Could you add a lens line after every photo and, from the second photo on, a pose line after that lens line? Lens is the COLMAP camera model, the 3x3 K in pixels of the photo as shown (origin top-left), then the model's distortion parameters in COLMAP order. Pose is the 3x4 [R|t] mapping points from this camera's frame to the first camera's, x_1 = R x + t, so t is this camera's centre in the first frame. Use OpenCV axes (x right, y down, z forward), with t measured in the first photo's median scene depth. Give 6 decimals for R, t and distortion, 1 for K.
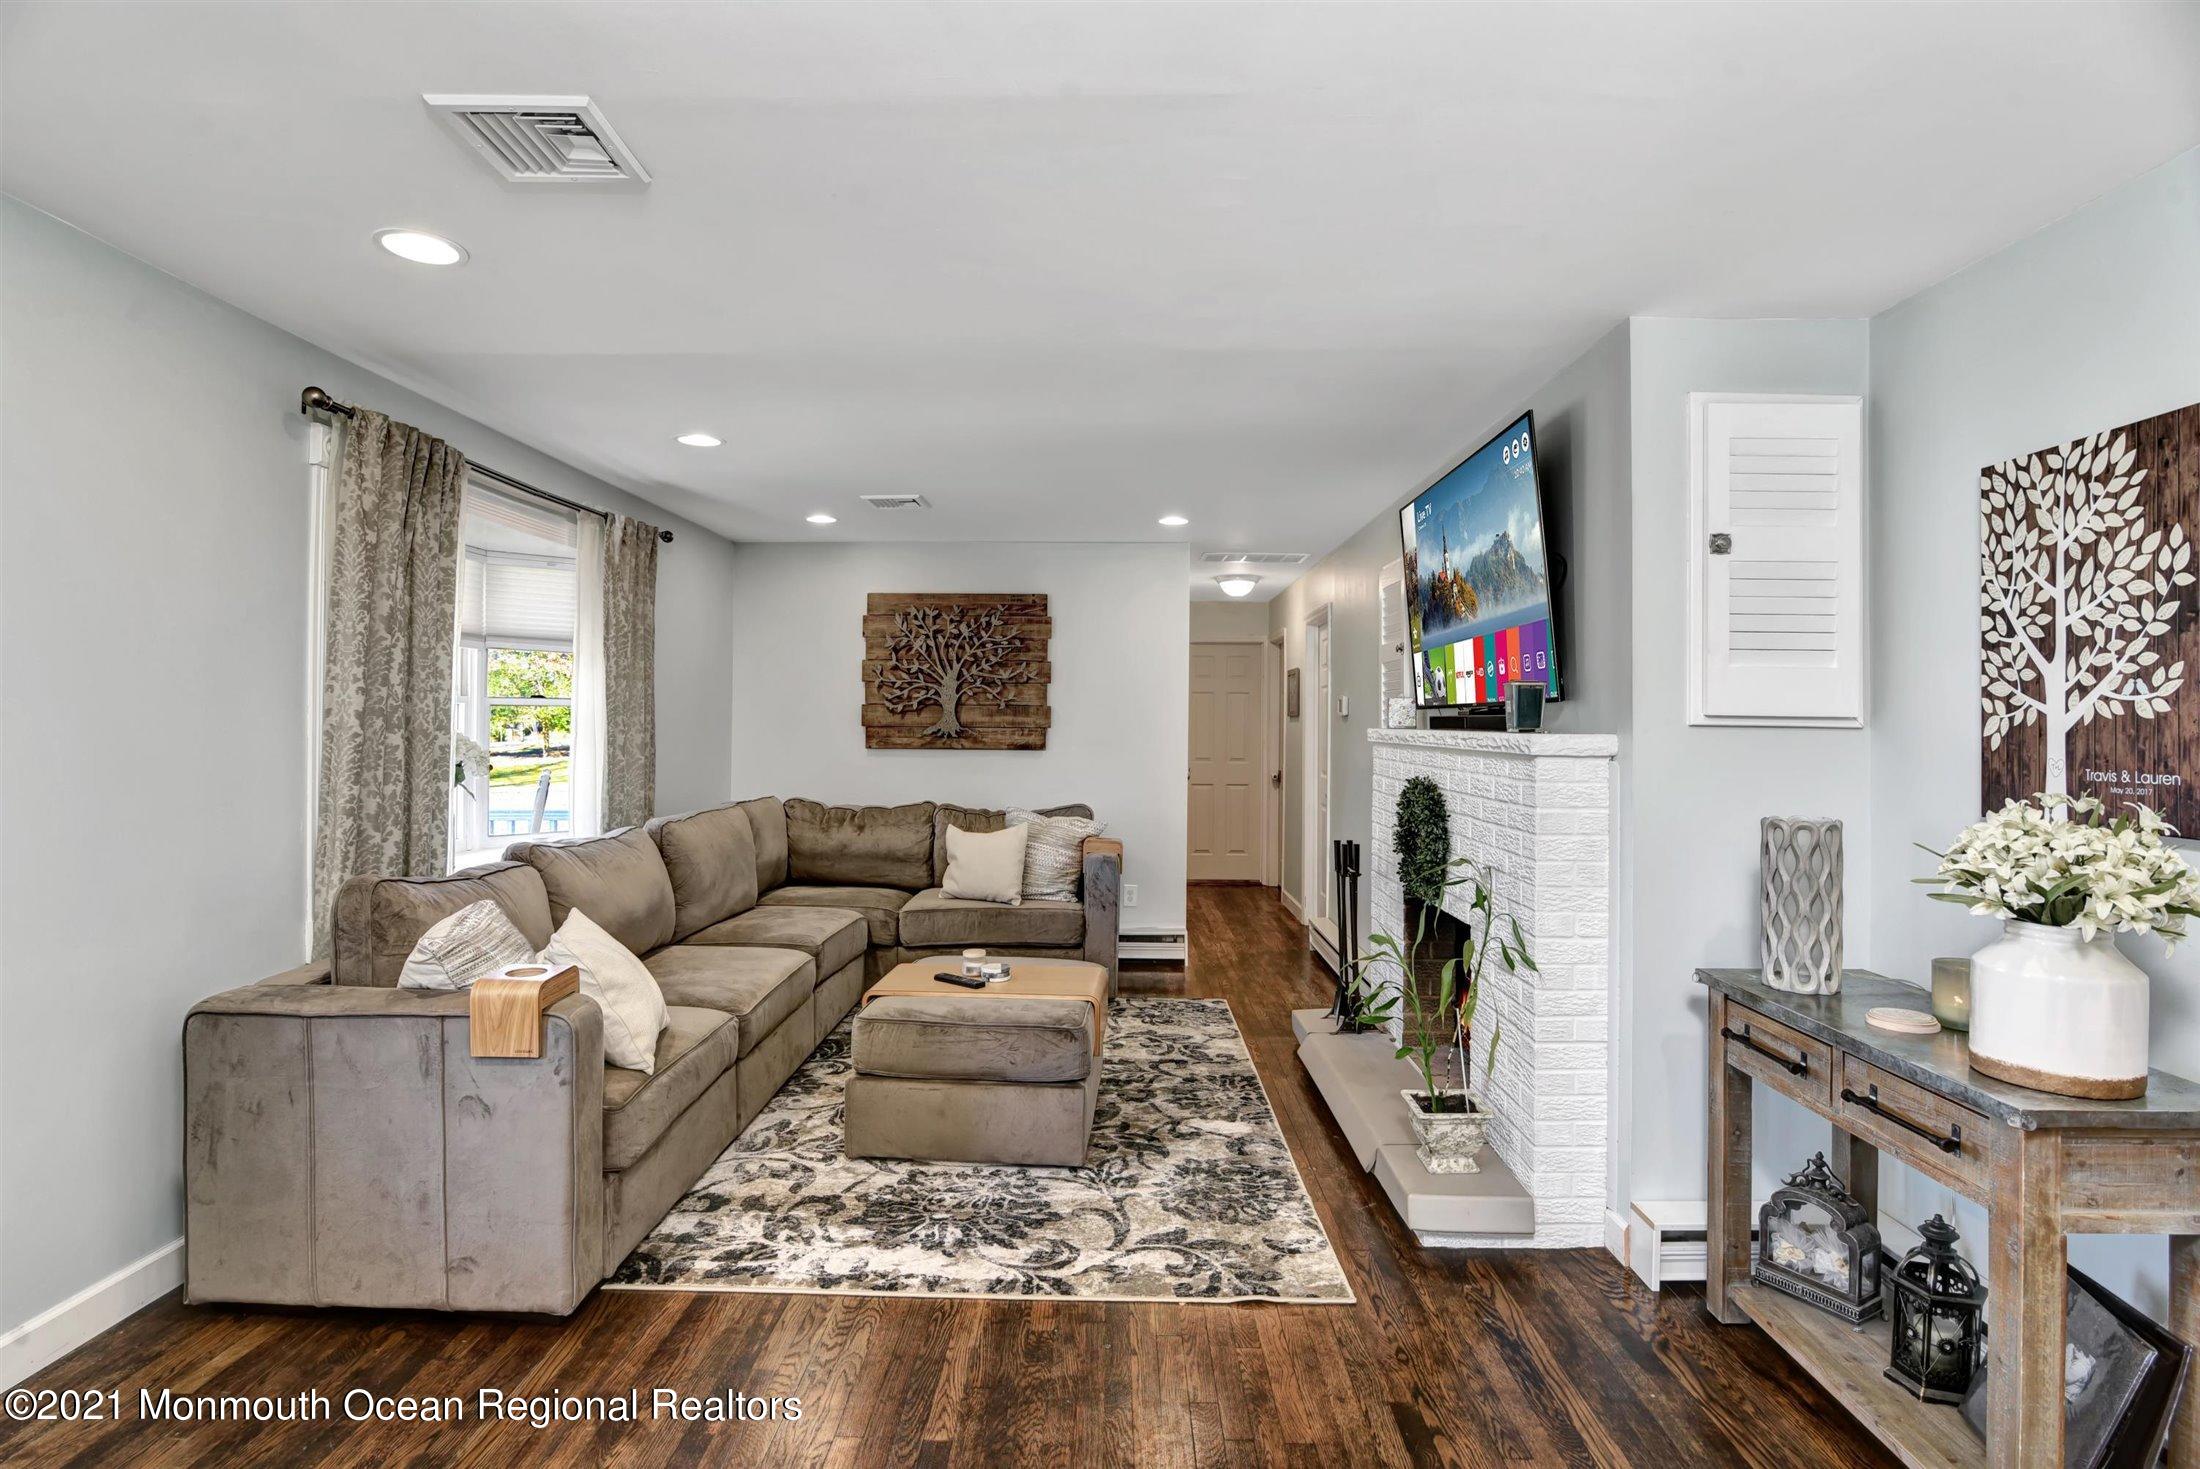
lens RADIAL K [[1085.2, 0, 1101.9], [0, 1085.2, 708.3], [0, 0, 1]] dist [-0.018317, -0.002641]
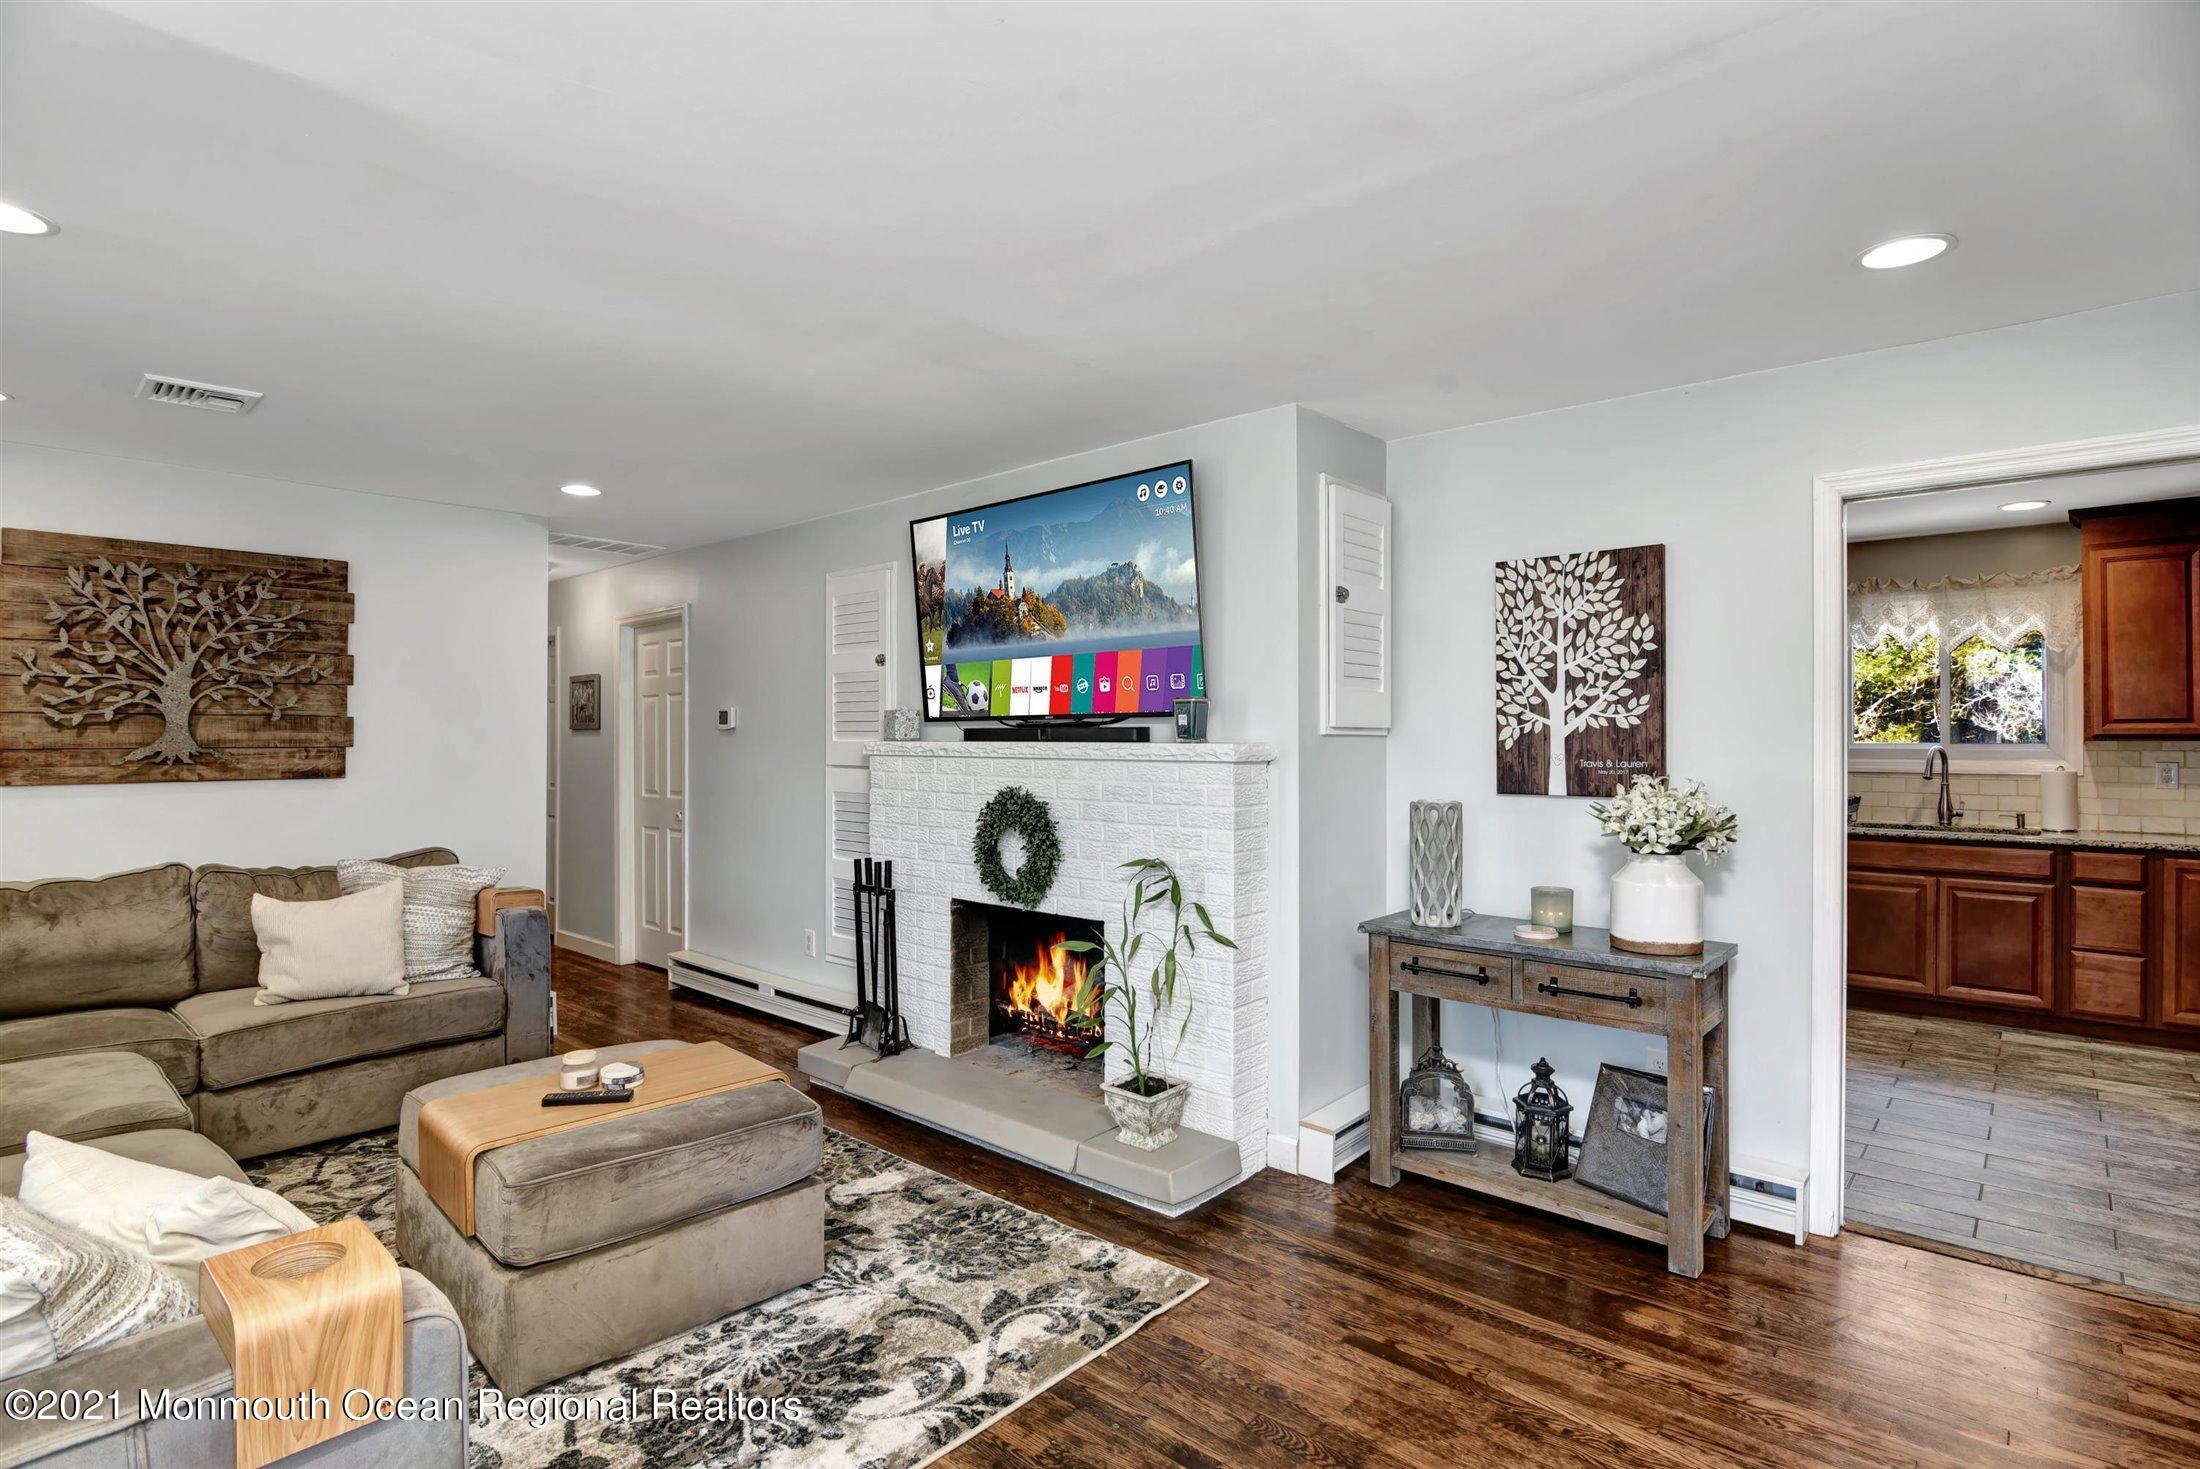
lens RADIAL K [[1085.2, 0, 1092.2], [0, 1085.2, 719.8], [0, 0, 1]] dist [-0.018317, -0.002641]
pose [[0.659370, -0.001545, 0.751817, -0.580236], [-0.001318, 0.999994, 0.003211, -0.005537], [-0.751817, -0.003108, 0.659364, 0.351514]]
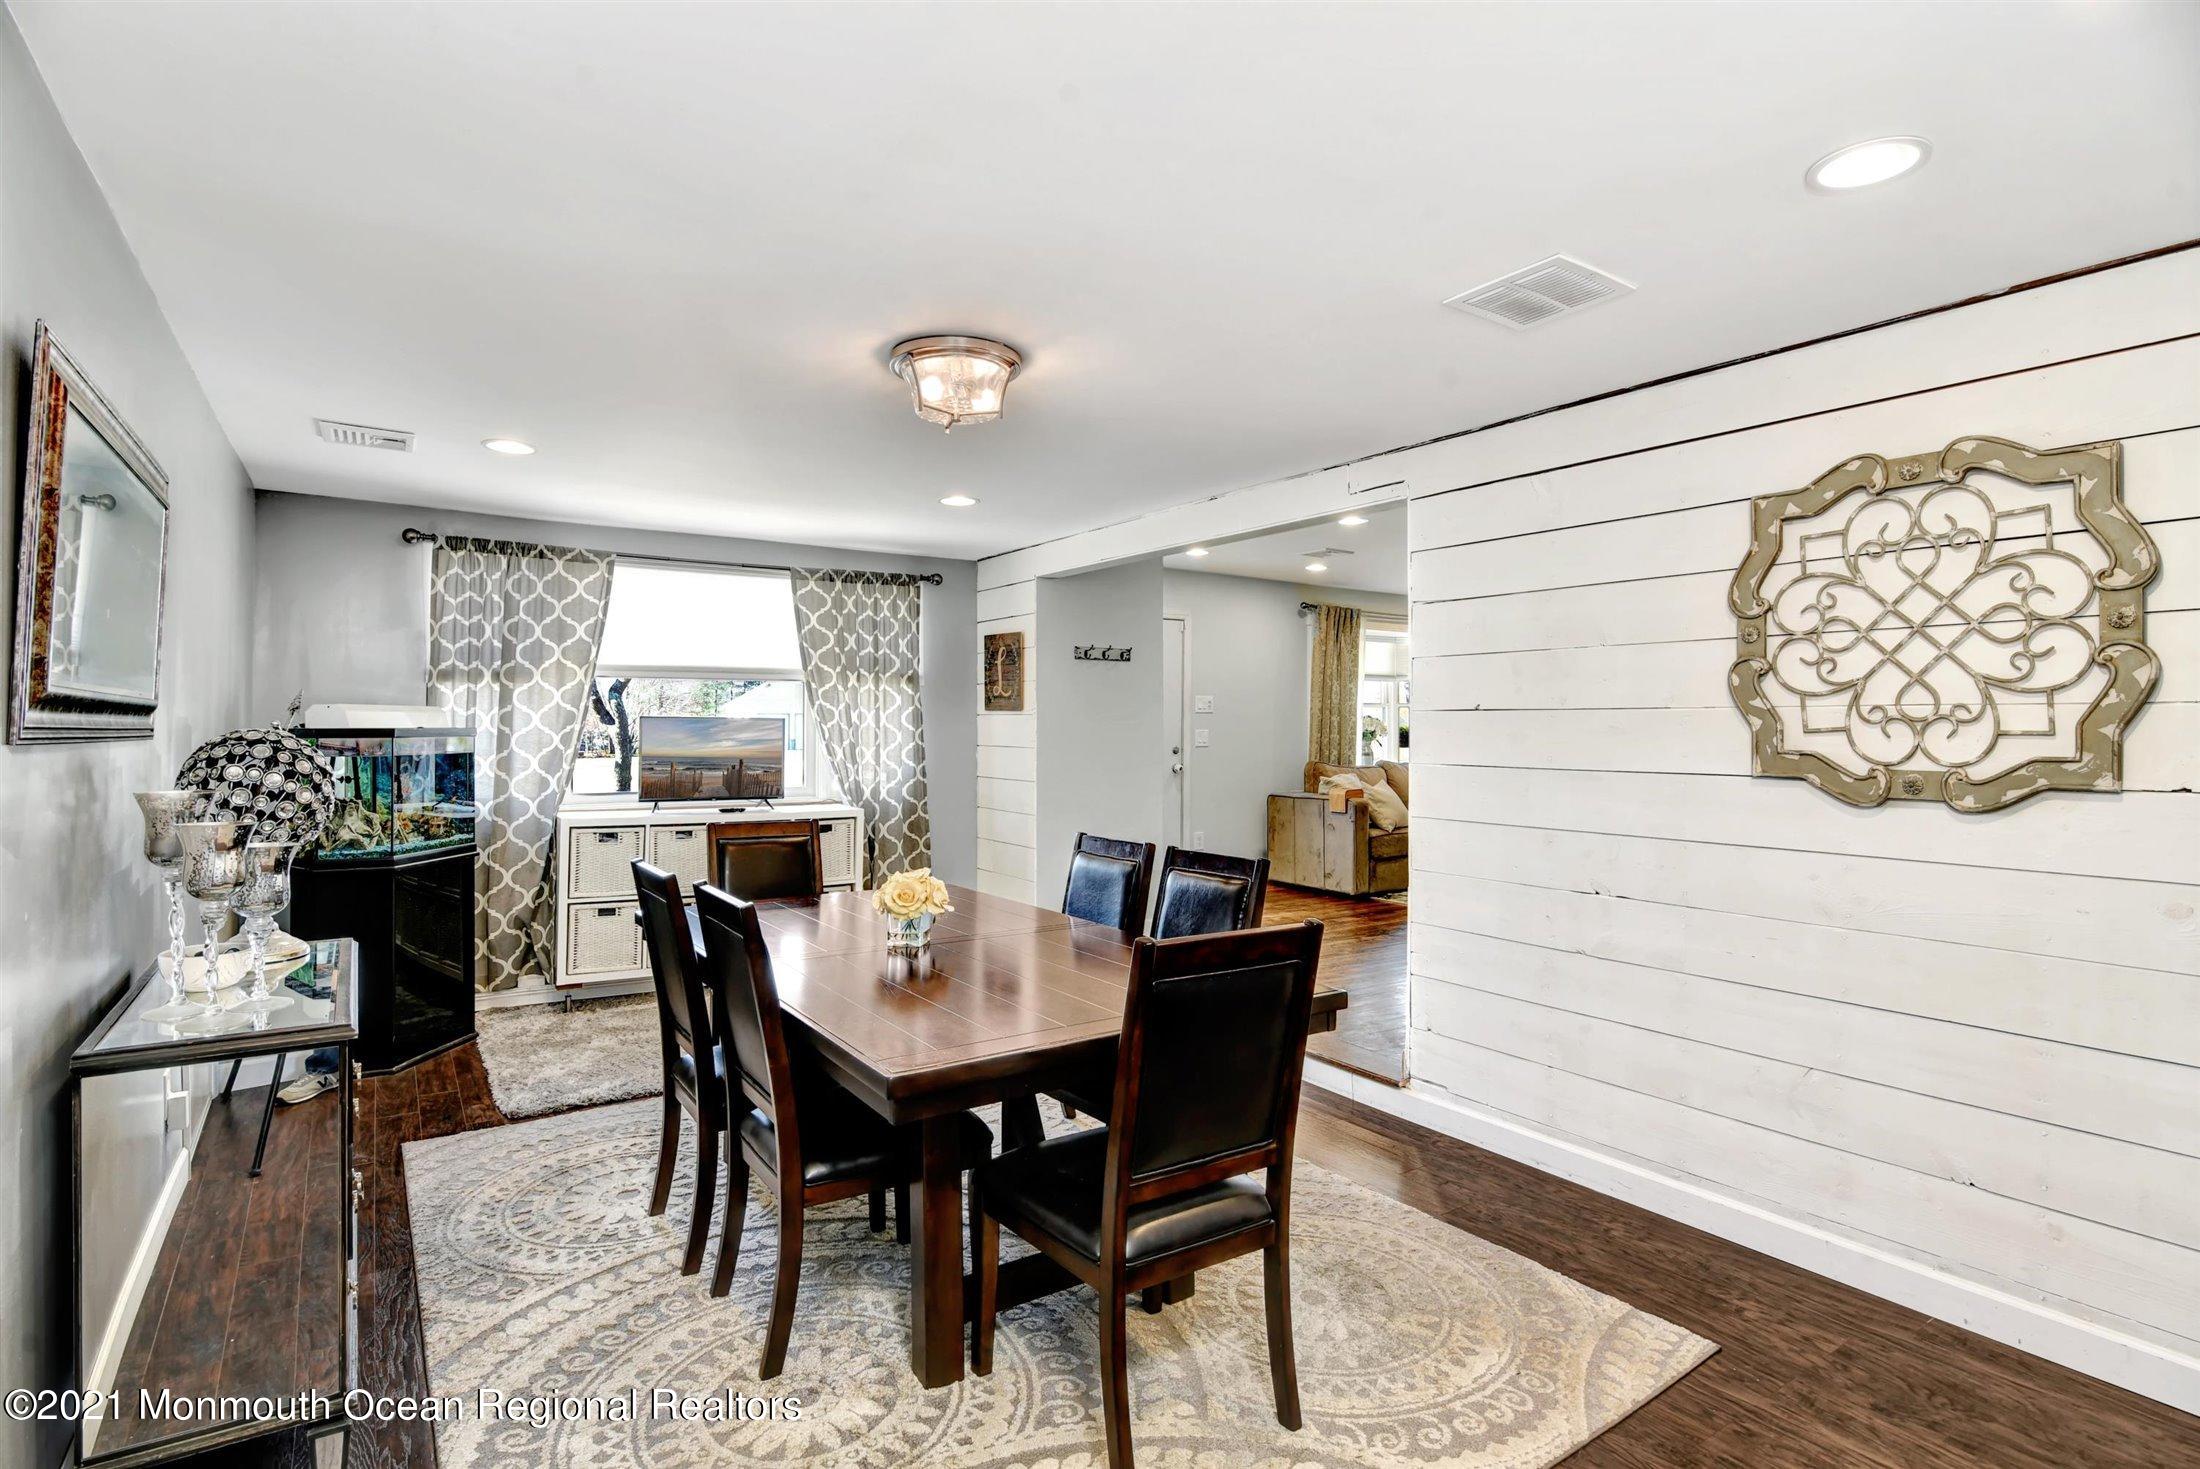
lens RADIAL K [[1085.2, 0, 1095.9], [0, 1085.2, 716.9], [0, 0, 1]] dist [-0.018317, -0.002641]
pose [[0.561408, -0.014886, -0.827405, 1.469177], [0.010521, 0.999886, -0.010851, 0.053884], [0.827472, -0.002614, 0.561500, -1.211693]]
